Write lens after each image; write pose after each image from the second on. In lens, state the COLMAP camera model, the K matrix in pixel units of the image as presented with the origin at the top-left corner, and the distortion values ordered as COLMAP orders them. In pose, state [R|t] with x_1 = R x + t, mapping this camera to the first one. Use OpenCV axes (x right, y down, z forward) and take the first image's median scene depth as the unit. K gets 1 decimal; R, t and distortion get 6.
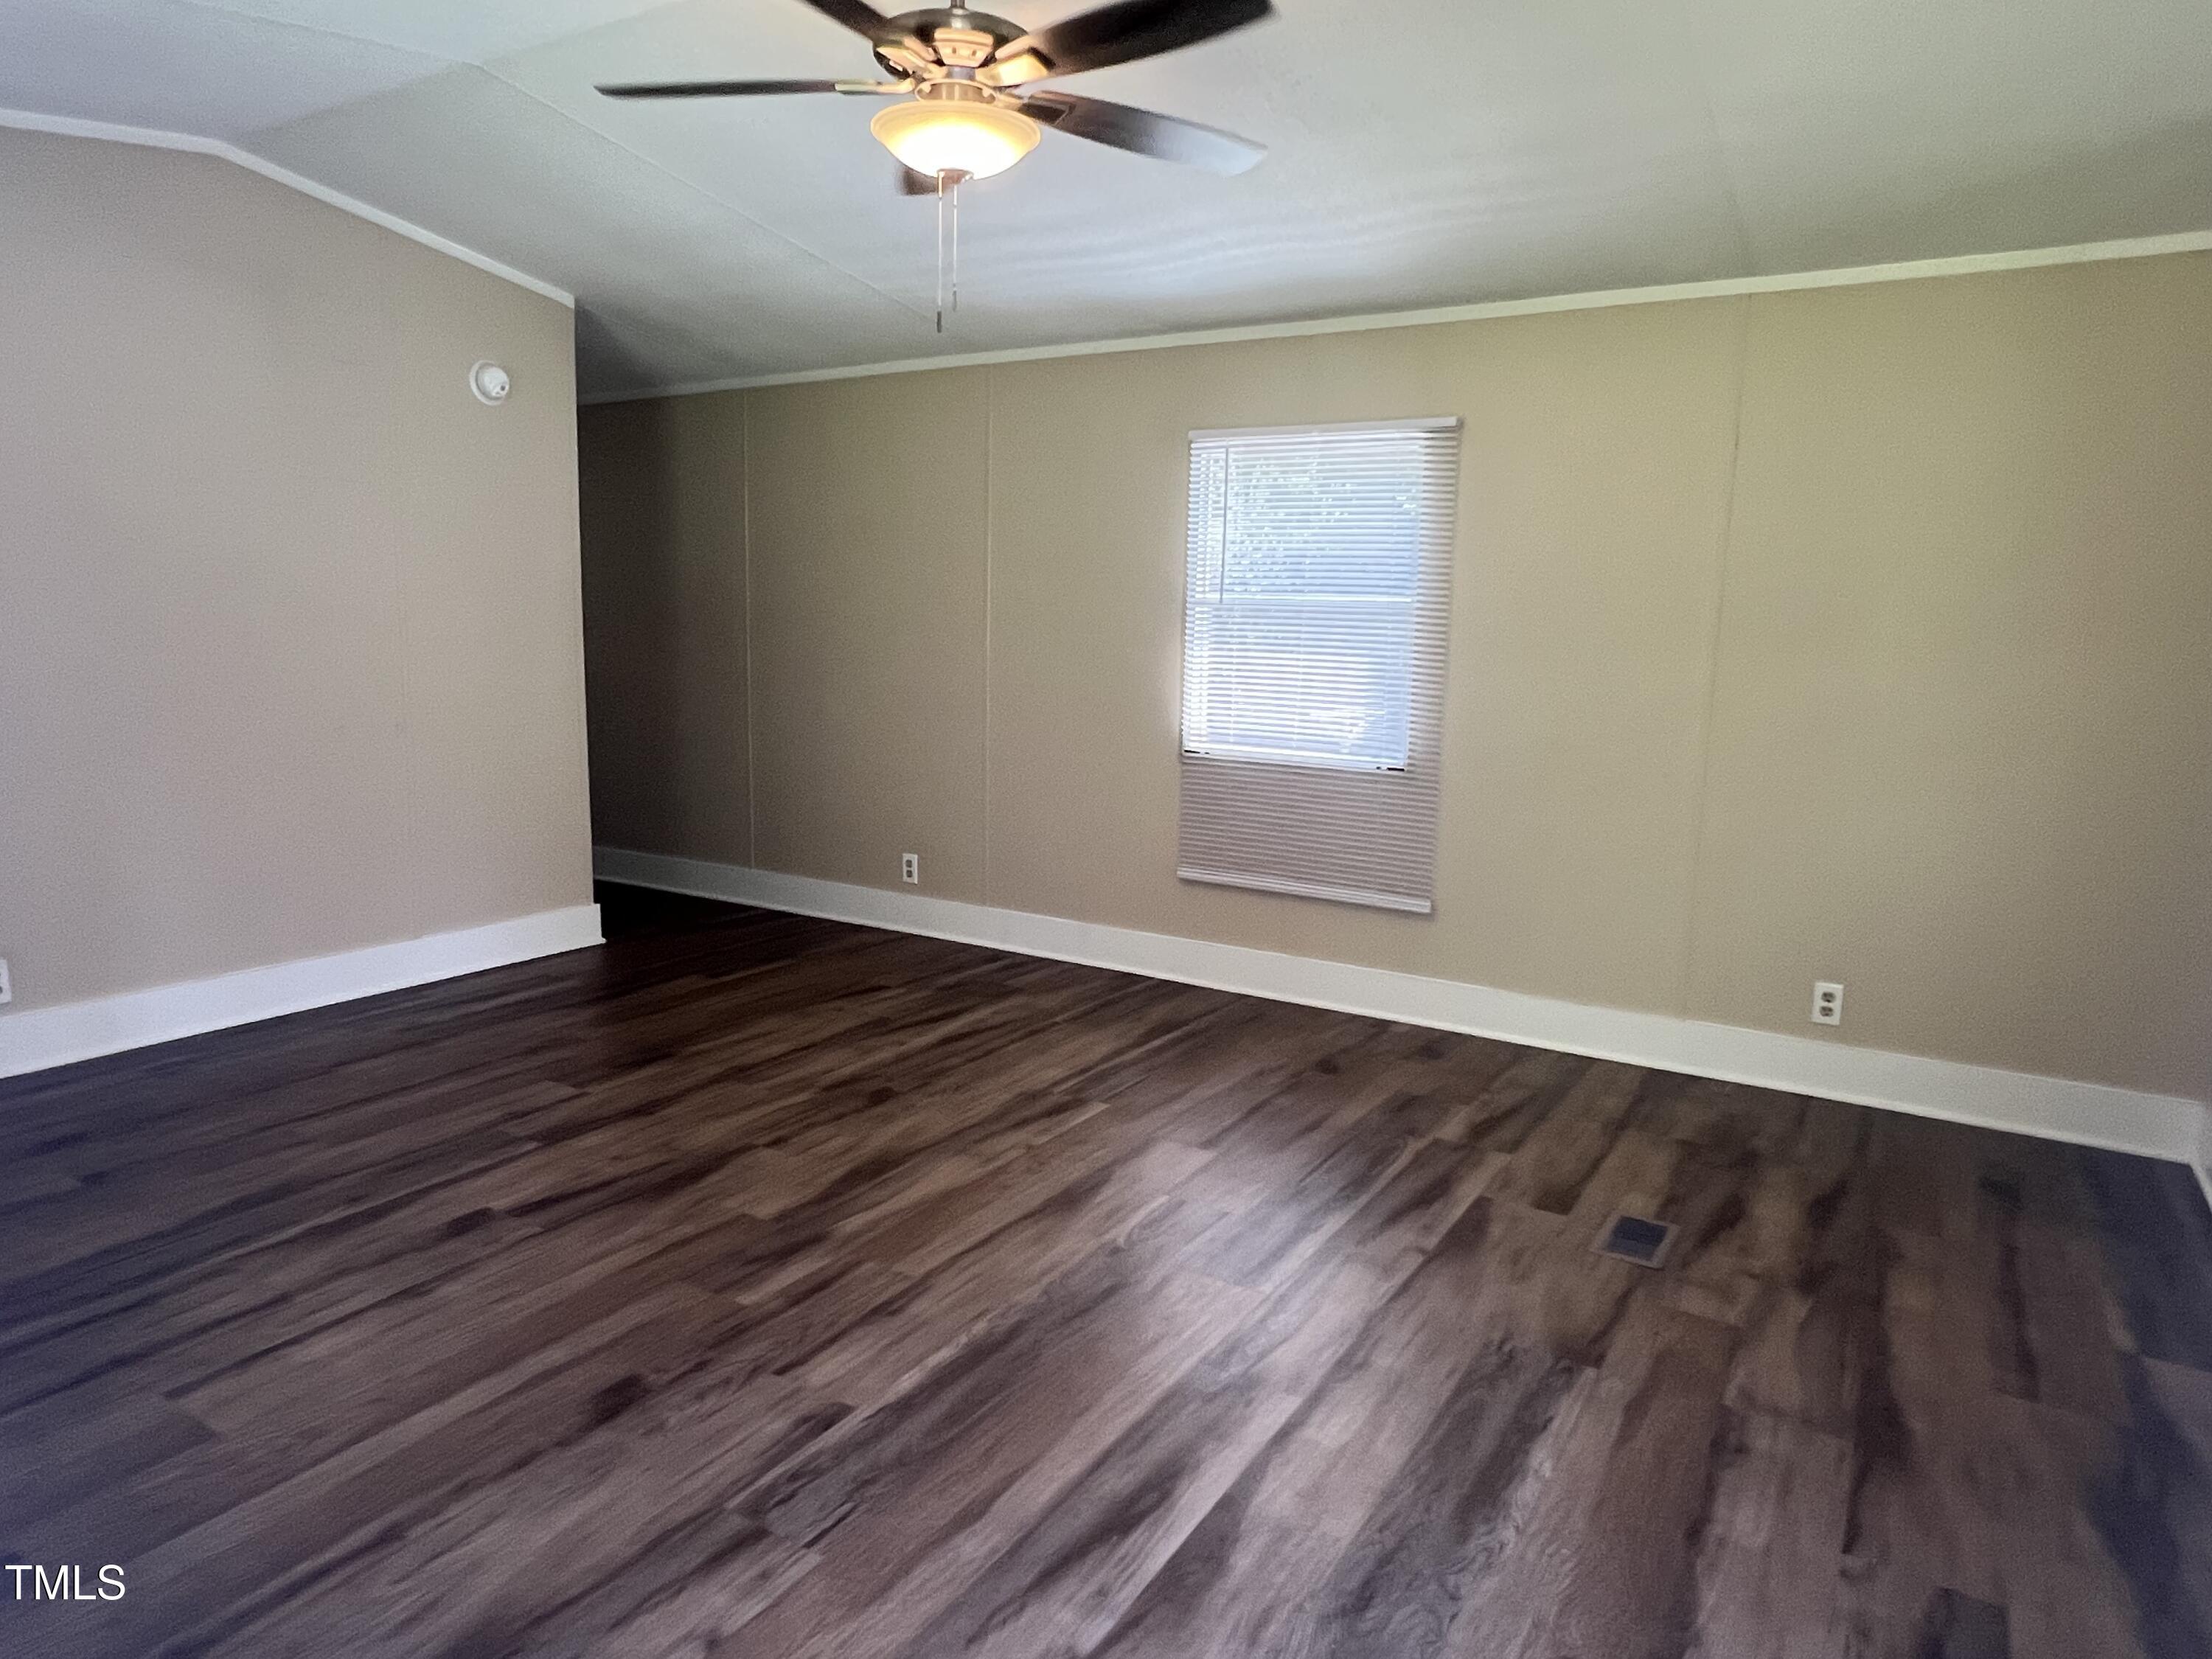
lens RADIAL K [[1338.7, 0, 1106.0], [0, 1338.7, 829.5], [0, 0, 1]] dist [0.015258, -0.000571]
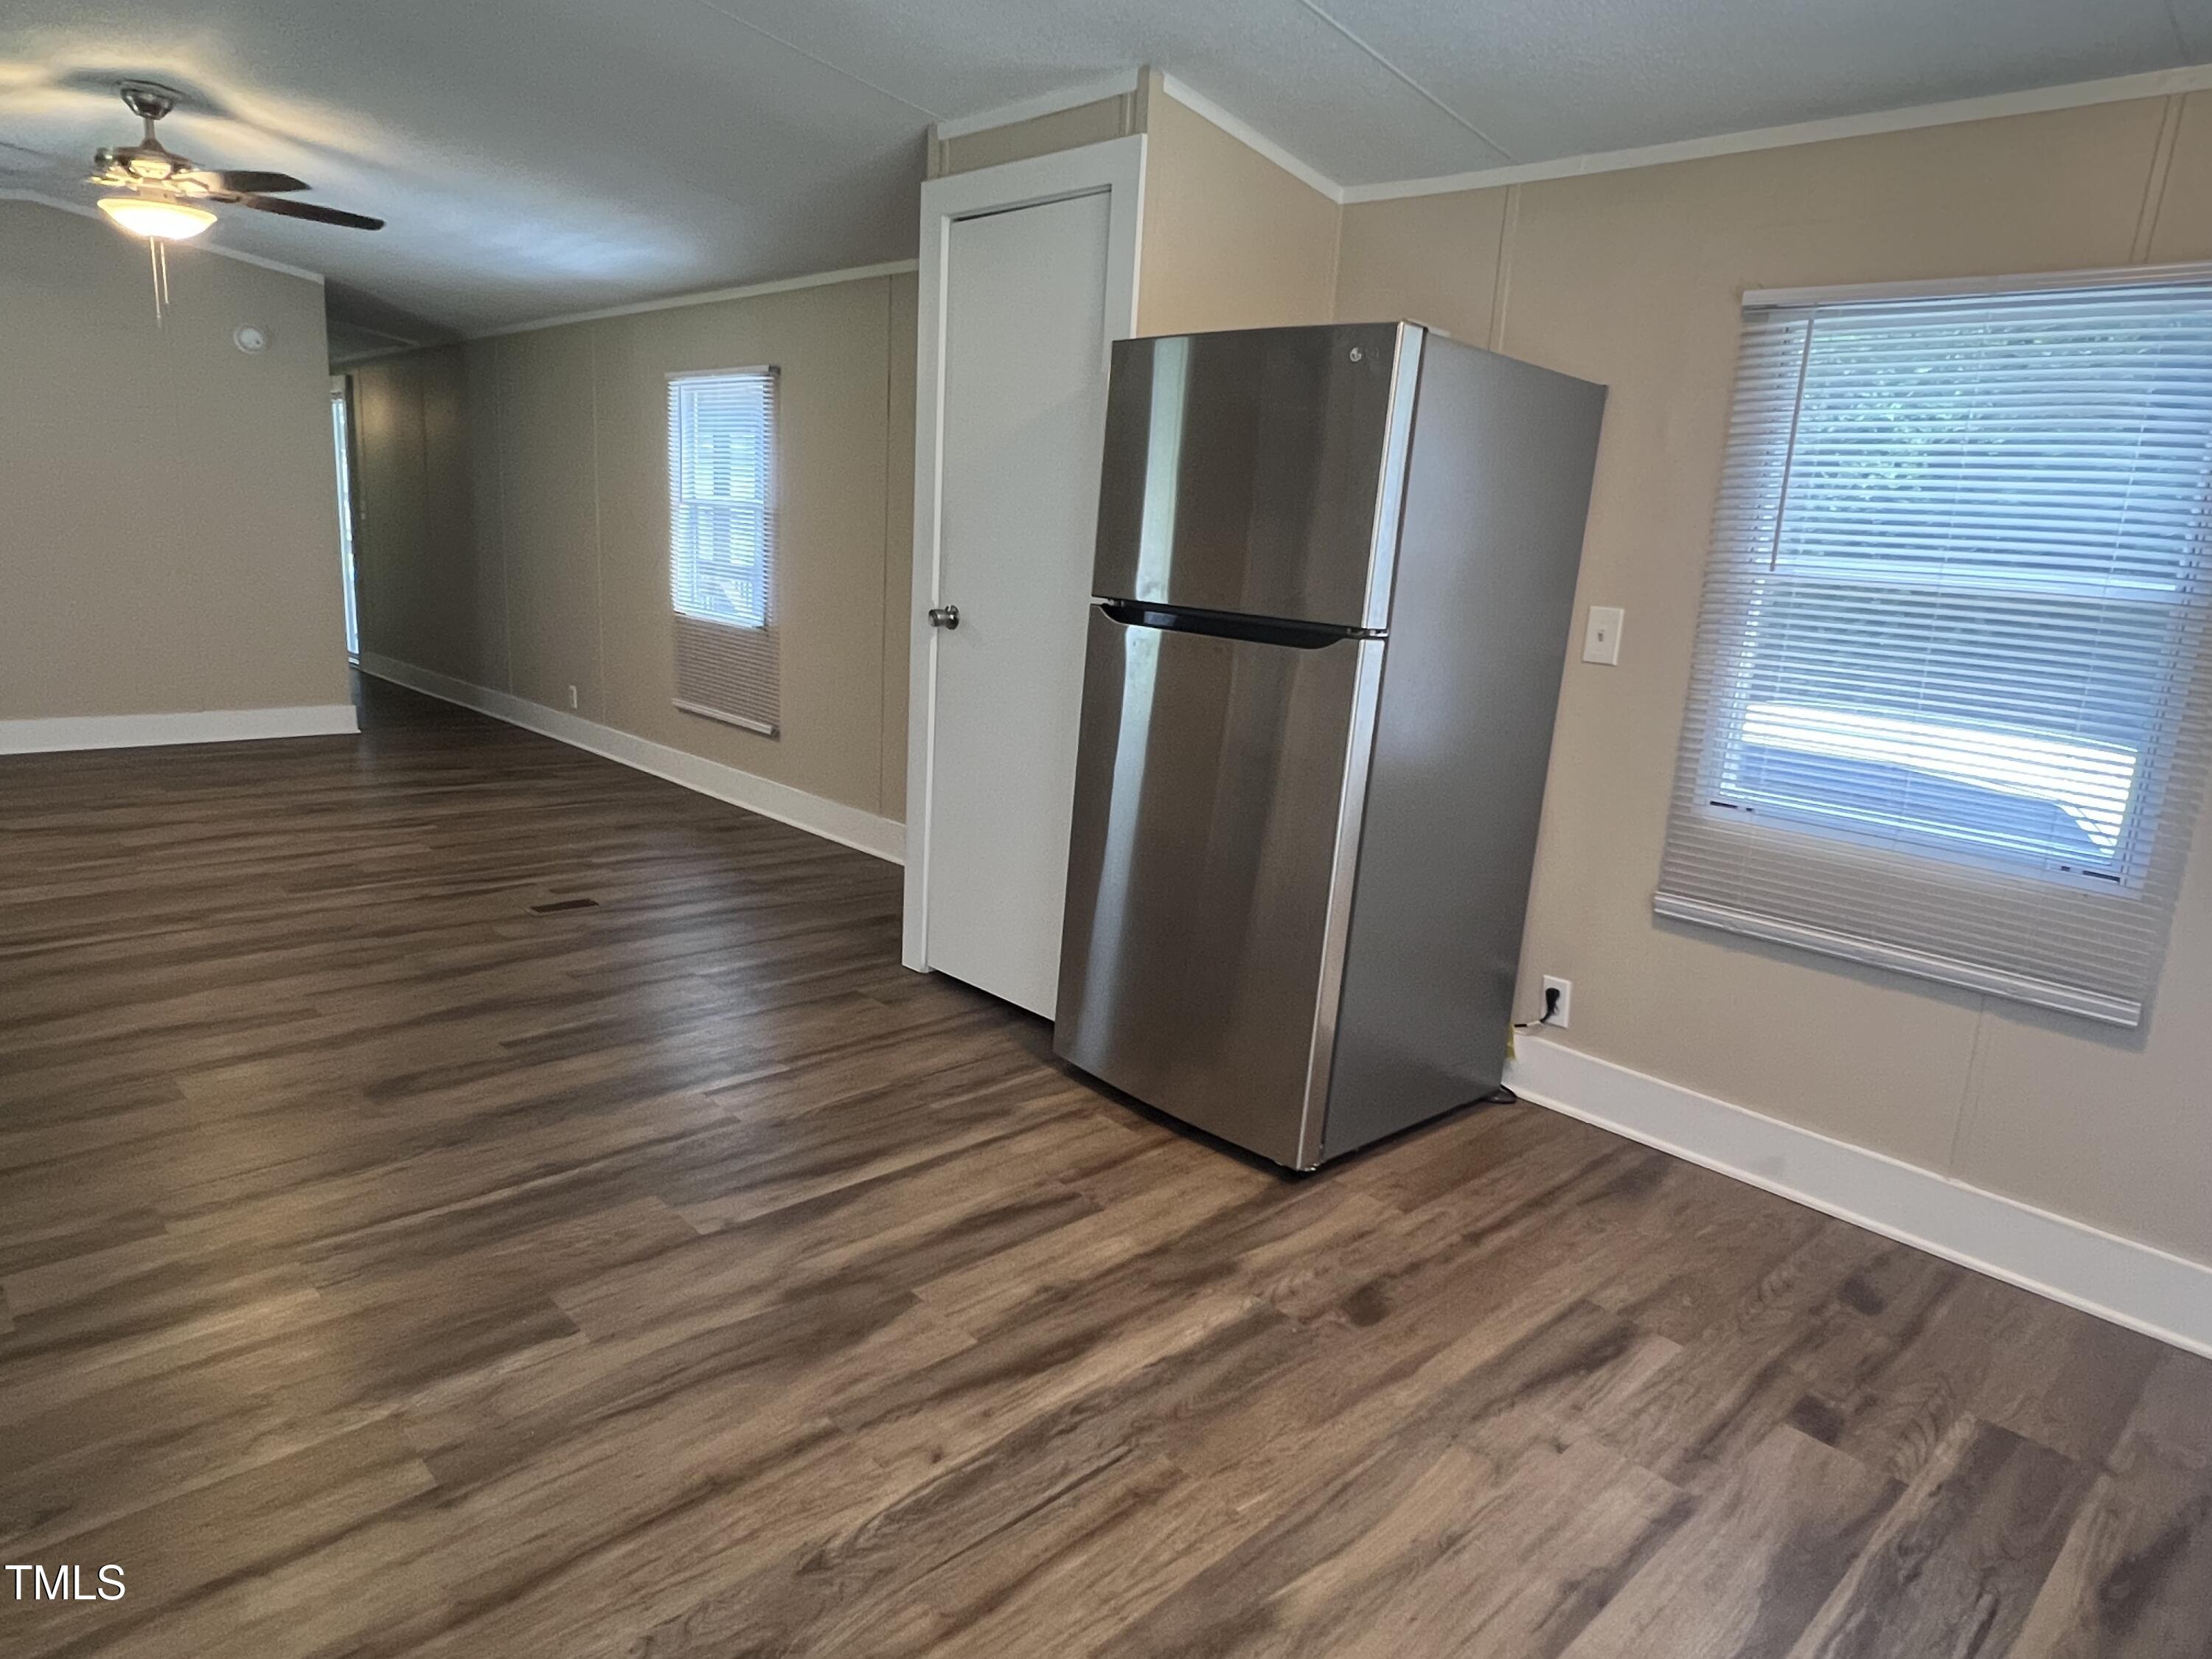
lens RADIAL K [[1334.8, 0, 1106.0], [0, 1334.8, 829.5], [0, 0, 1]] dist [-0.002783, -0.041146]
pose [[0.966084, 0.090973, -0.241674, 0.935363], [-0.078255, 0.995020, 0.061732, 0.050287], [0.246086, -0.040726, 0.968392, -0.222019]]
